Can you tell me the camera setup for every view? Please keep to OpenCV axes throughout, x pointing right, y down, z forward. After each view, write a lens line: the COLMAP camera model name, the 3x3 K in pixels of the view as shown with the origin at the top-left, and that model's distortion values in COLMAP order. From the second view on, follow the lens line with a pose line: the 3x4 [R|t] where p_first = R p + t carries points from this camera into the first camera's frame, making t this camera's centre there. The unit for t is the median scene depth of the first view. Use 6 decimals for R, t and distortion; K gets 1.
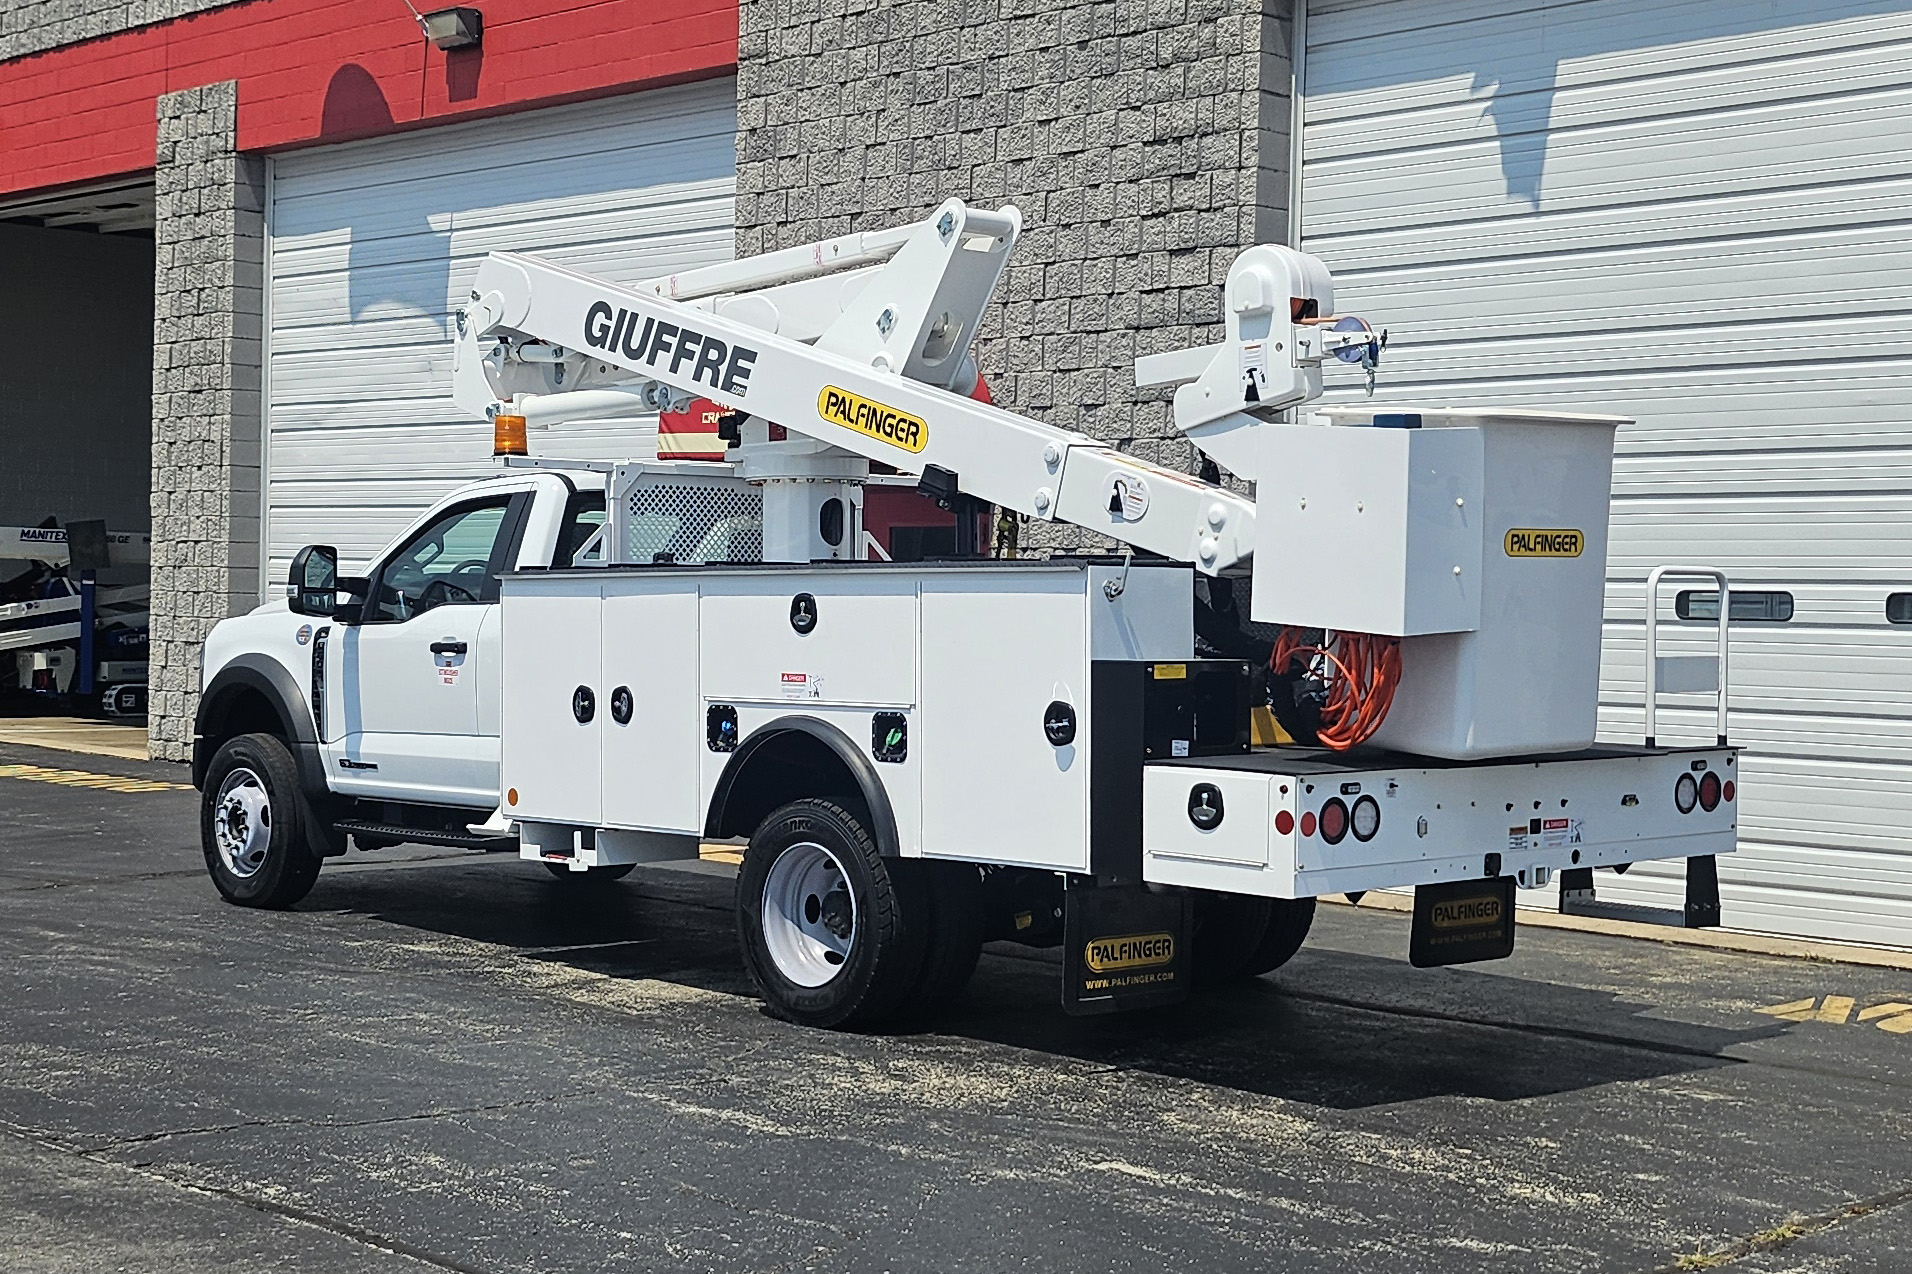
lens RADIAL K [[2805.0, 0, 956.0], [0, 2805.0, 637.0], [0, 0, 1]] dist [0.077686, -0.082635]
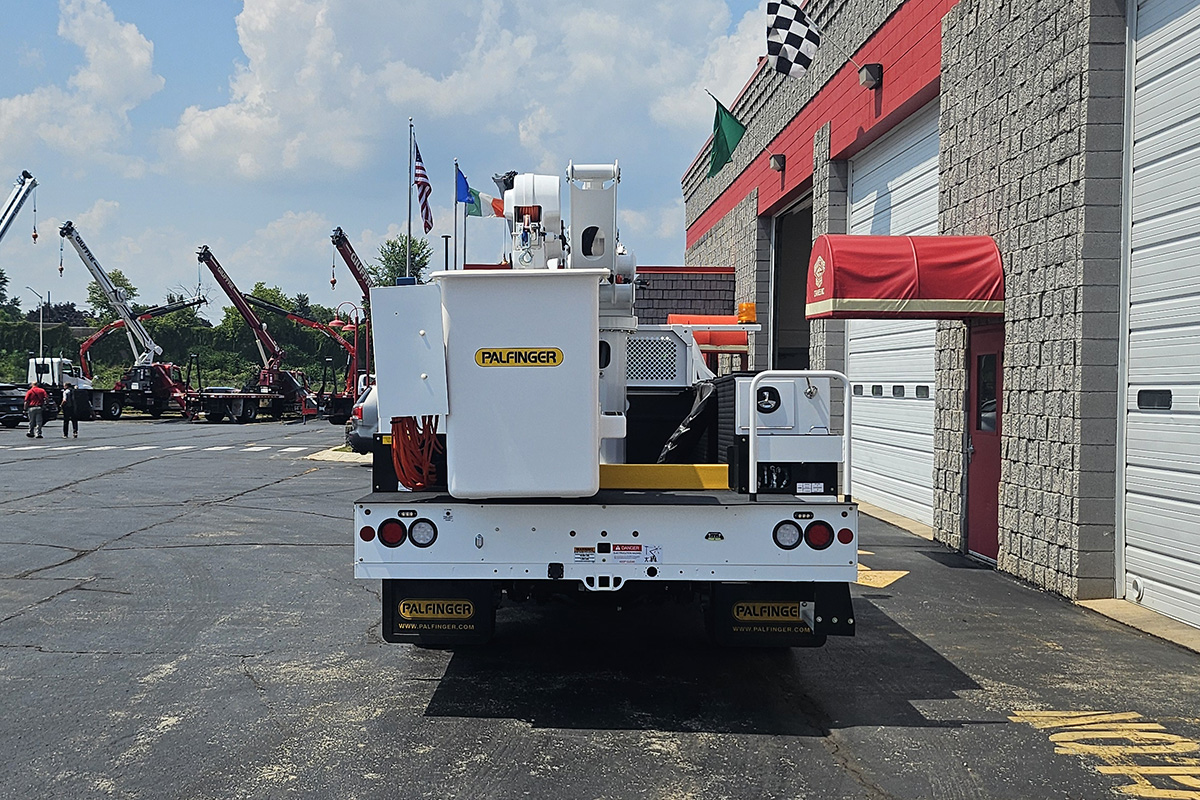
lens RADIAL K [[1529.0, 0, 512.7], [0, 1529.0, 400.6], [0, 0, 1]] dist [0.034412, 0.048434]
pose [[0.697798, -0.006636, -0.716264, 0.494780], [-0.007374, 0.999838, -0.016447, 0.002066], [0.716256, 0.016758, 0.697636, 0.265171]]
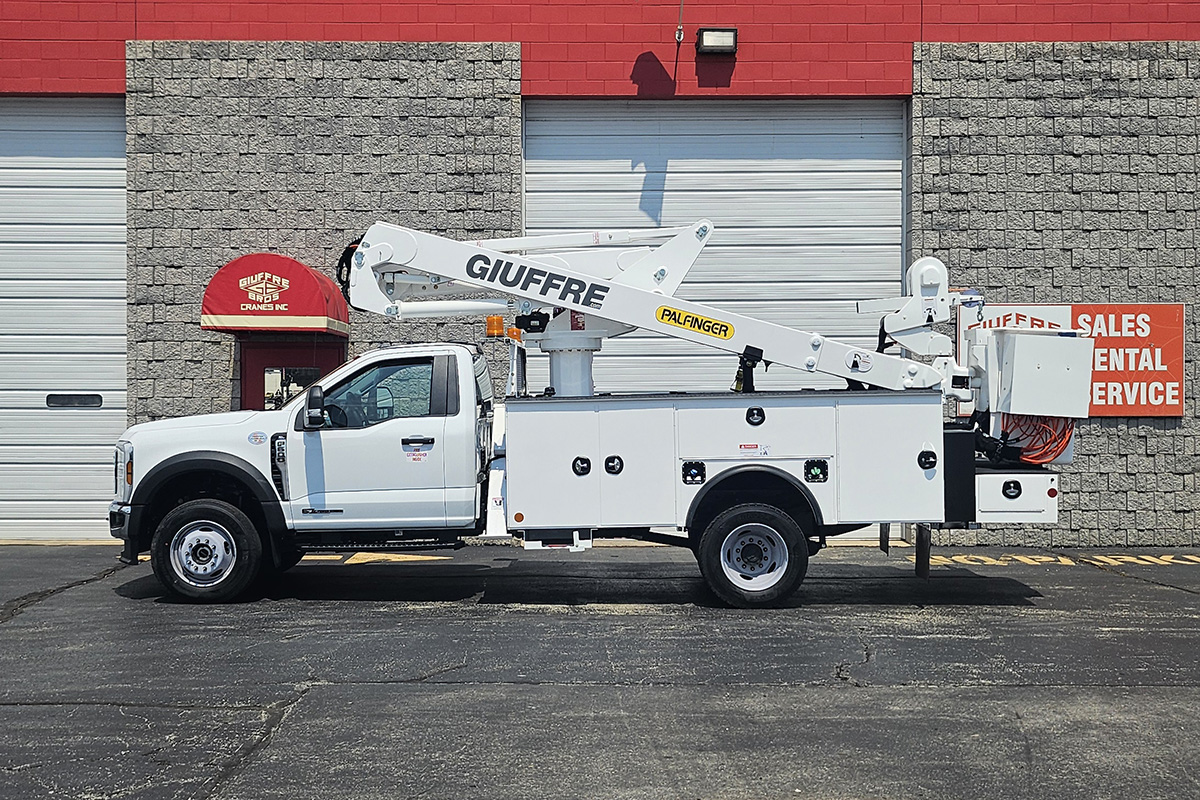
lens RADIAL K [[1529.3, 0, 600.0], [0, 1529.3, 400.0], [0, 0, 1]] dist [0.067764, -0.056933]
pose [[0.698570, -0.022054, 0.715202, -0.699648], [0.026453, 0.999638, 0.004987, -0.021342], [-0.715053, 0.015435, 0.698900, 0.193860]]
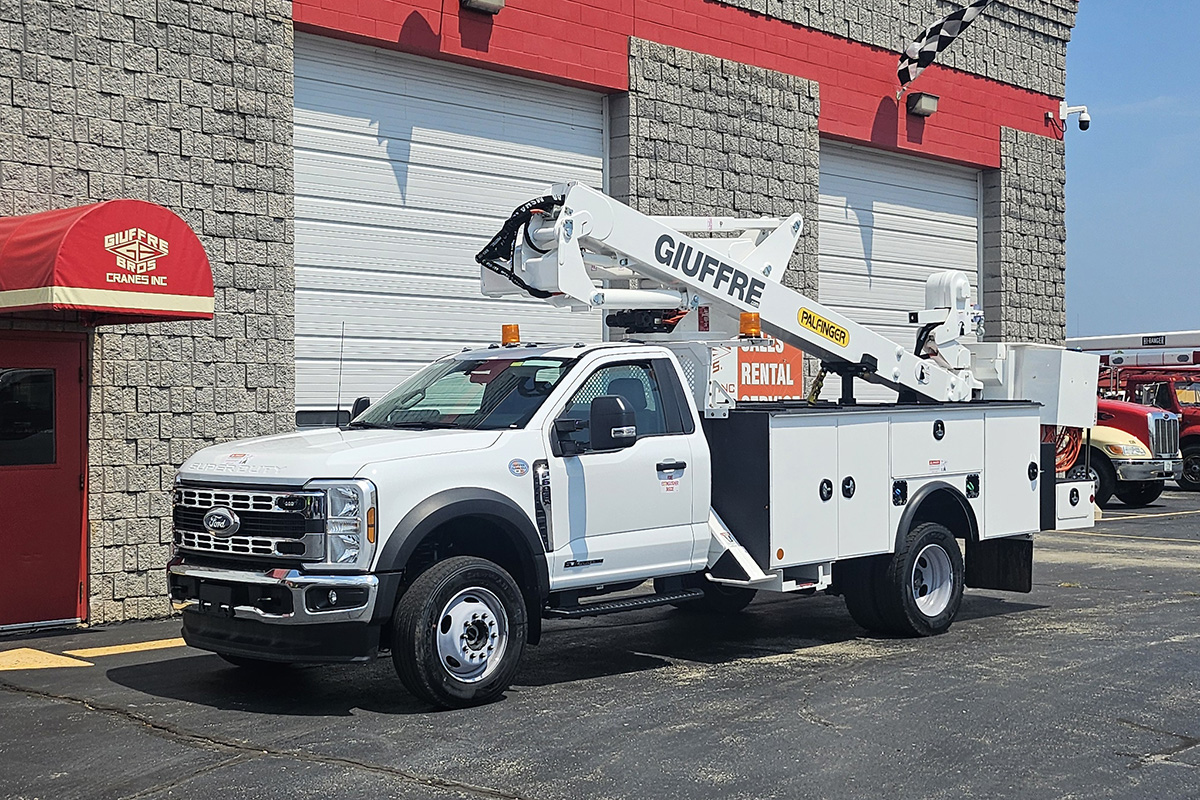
lens RADIAL K [[1641.7, 0, 565.4], [0, 1641.7, 411.7], [0, 0, 1]] dist [0.078989, -0.175286]
pose [[-0.022917, -0.021129, 0.999514, -0.884453], [0.019100, 0.999585, 0.021569, -0.037505], [-0.999555, 0.019585, -0.022504, 0.931739]]
